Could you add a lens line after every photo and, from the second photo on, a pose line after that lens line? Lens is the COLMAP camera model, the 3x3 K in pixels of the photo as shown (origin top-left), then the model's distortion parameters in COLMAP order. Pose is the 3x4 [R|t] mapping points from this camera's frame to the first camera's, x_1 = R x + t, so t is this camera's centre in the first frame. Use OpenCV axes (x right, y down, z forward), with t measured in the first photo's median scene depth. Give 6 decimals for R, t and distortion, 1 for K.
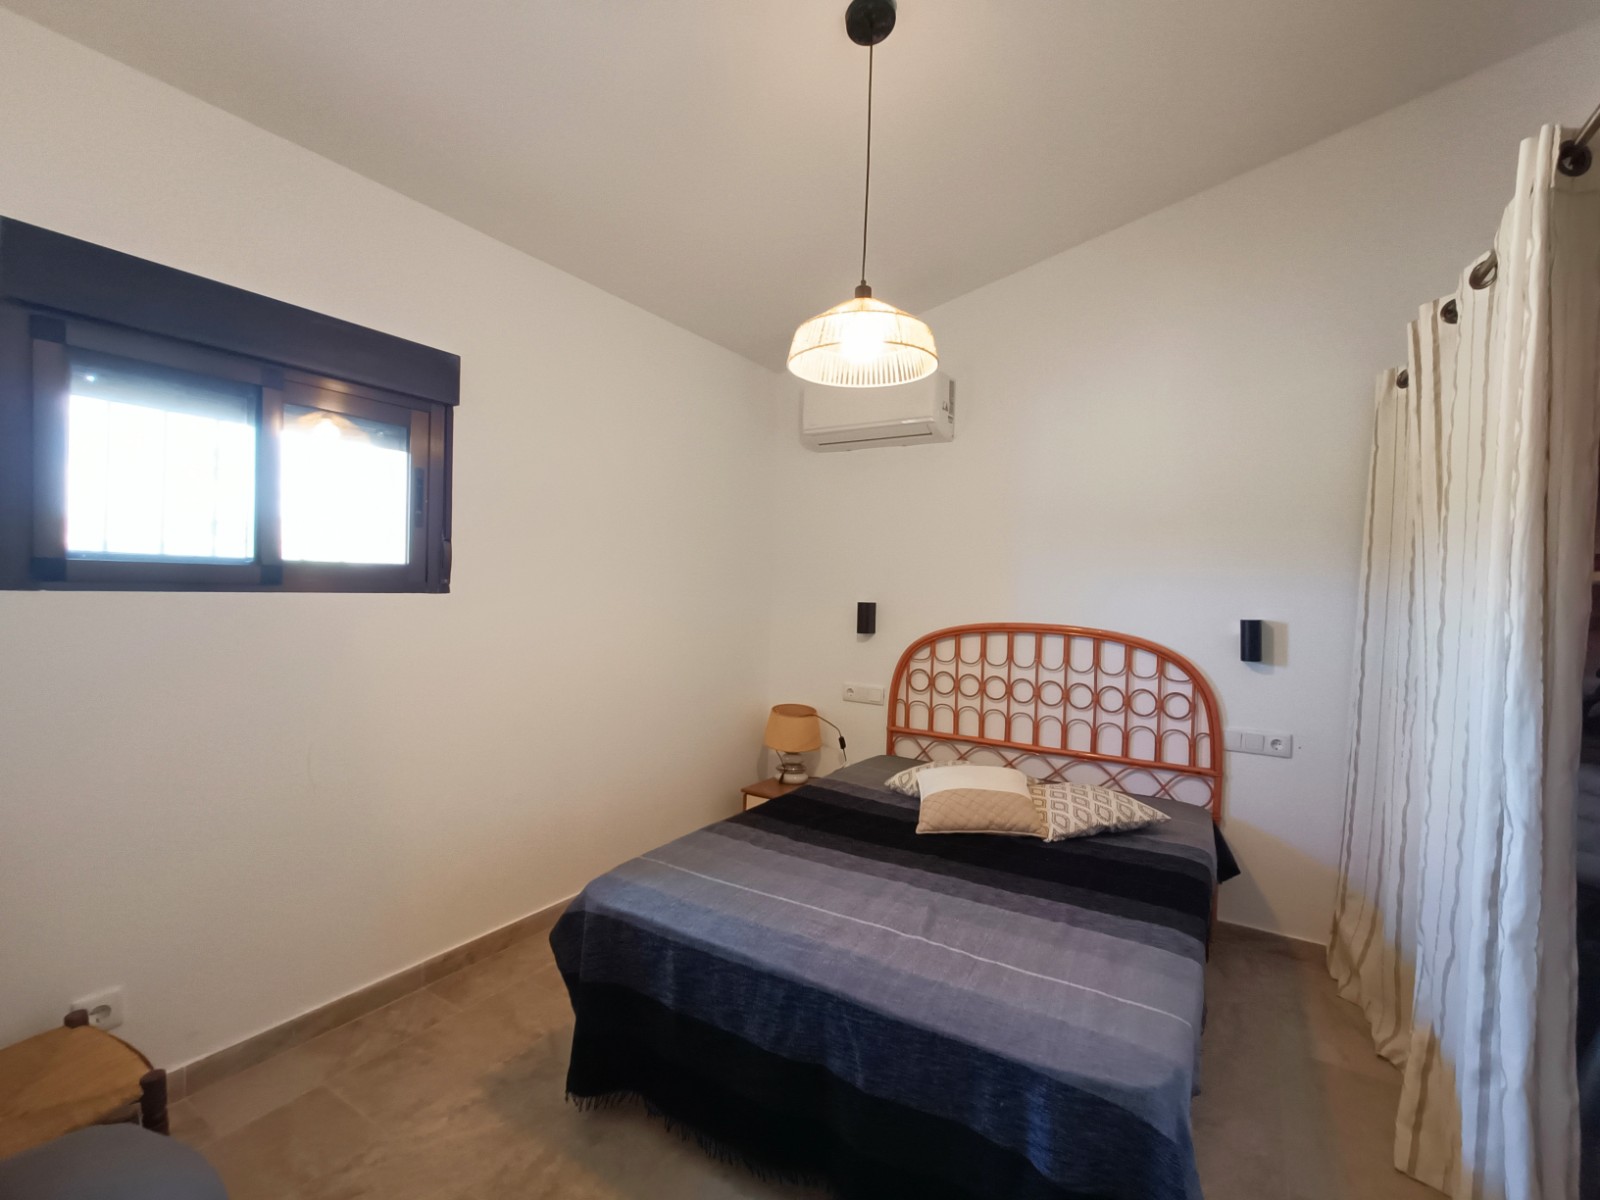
lens RADIAL K [[716.7, 0, 798.5], [0, 716.7, 604.3], [0, 0, 1]] dist [0.004588, -0.002664]
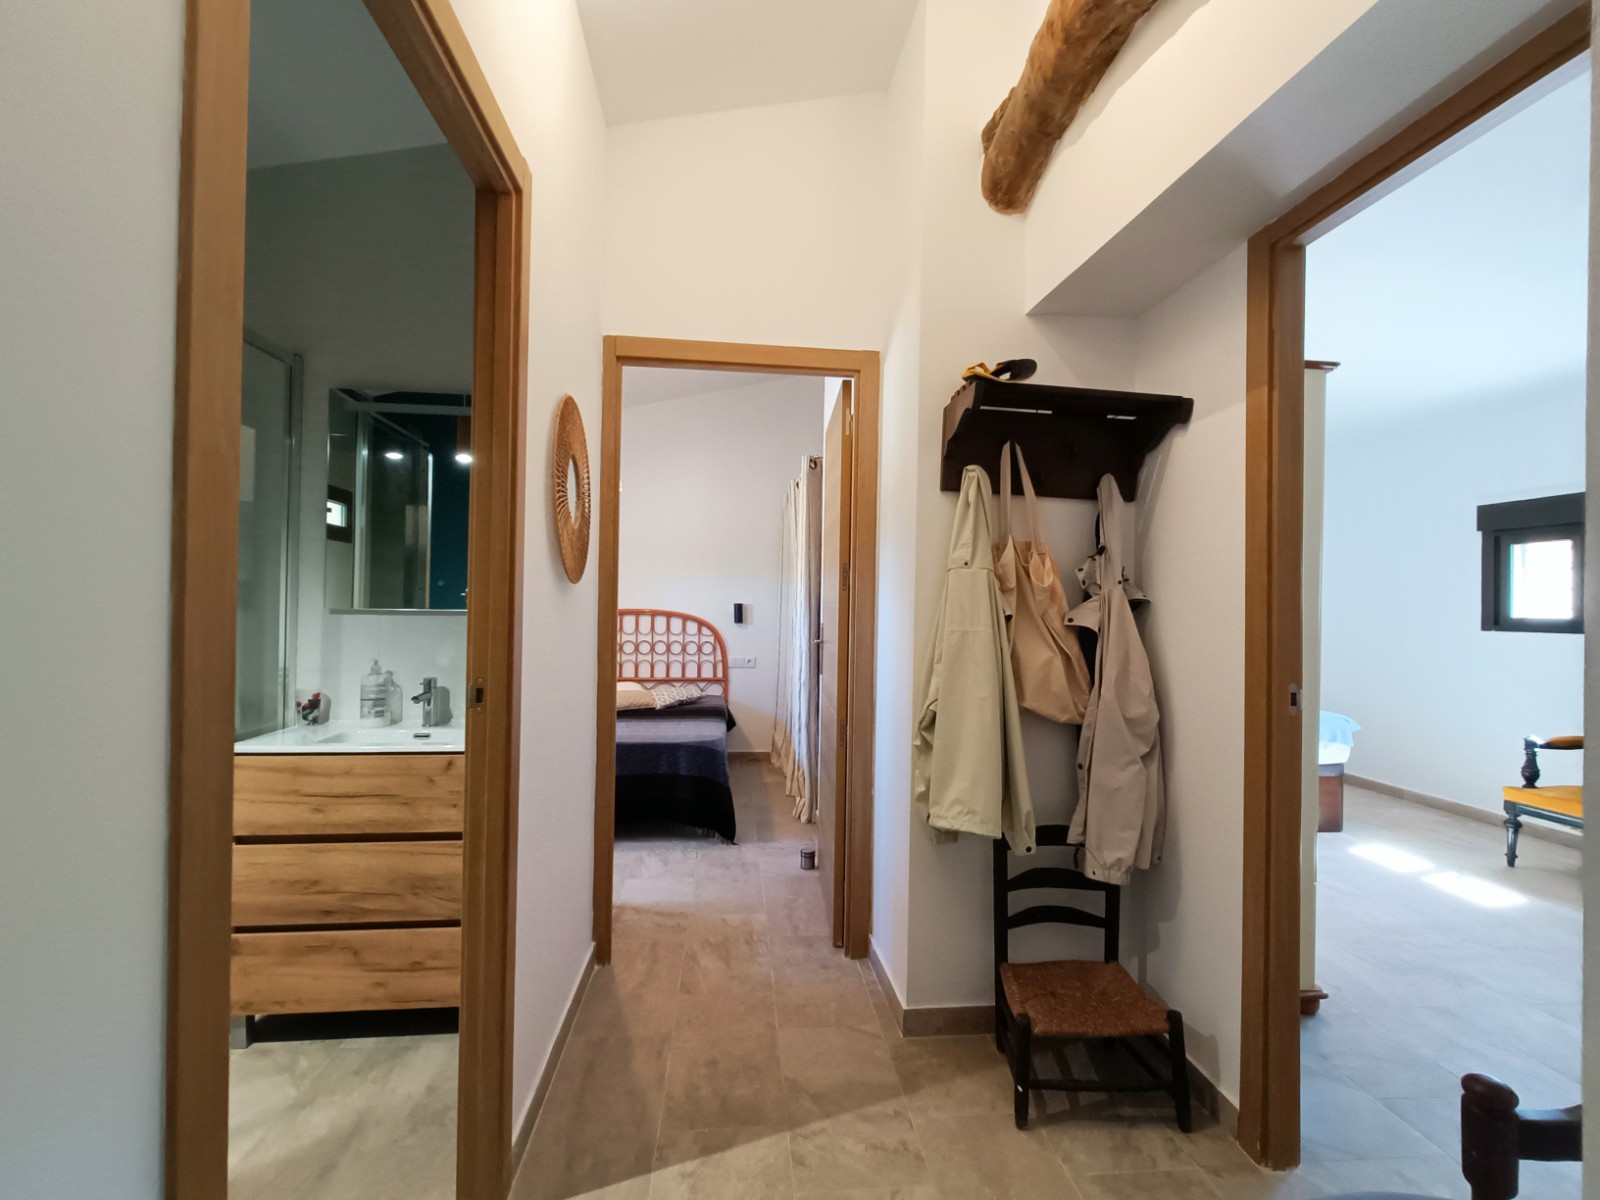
lens RADIAL K [[716.7, 0, 801.4], [0, 716.7, 609.1], [0, 0, 1]] dist [0.004588, -0.002664]
pose [[0.795332, -0.019185, 0.605871, -0.463289], [0.019569, 0.999791, 0.005970, 0.027920], [-0.605859, 0.007109, 0.795541, -0.733757]]
